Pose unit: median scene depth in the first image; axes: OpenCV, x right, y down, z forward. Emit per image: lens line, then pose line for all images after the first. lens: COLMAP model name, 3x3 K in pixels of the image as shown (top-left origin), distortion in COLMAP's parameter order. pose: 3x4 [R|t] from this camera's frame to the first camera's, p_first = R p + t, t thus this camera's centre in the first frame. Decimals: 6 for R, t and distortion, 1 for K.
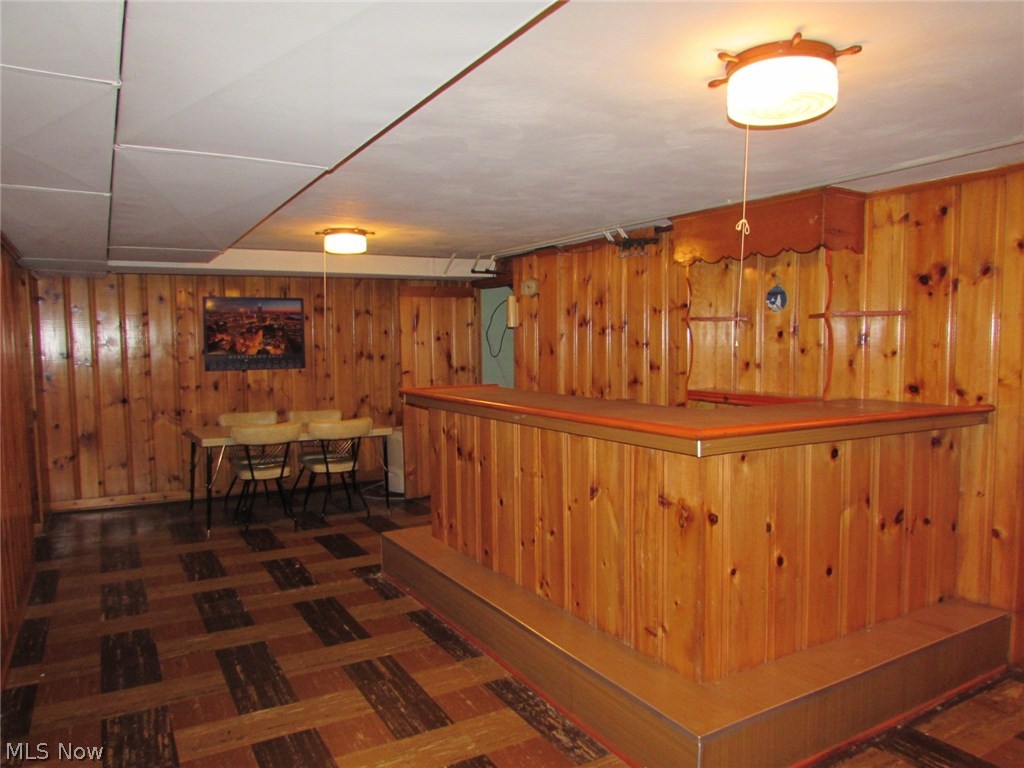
lens RADIAL K [[721.5, 0, 512.0], [0, 721.5, 384.0], [0, 0, 1]] dist [-0.036832, 0.010480]
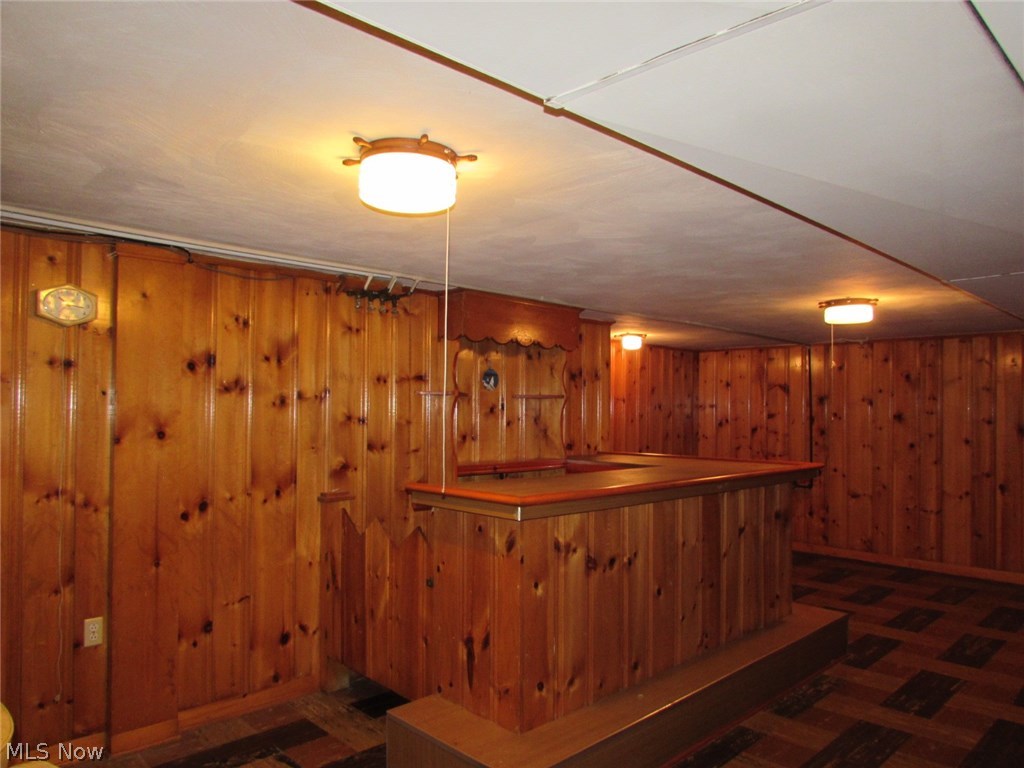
lens RADIAL K [[721.5, 0, 512.0], [0, 721.5, 384.0], [0, 0, 1]] dist [-0.036832, 0.010480]
pose [[-0.241992, 0.029645, 0.969825, -0.796560], [0.044930, 0.998803, -0.019320, -0.088803], [-0.969237, 0.038899, -0.243034, 1.273805]]
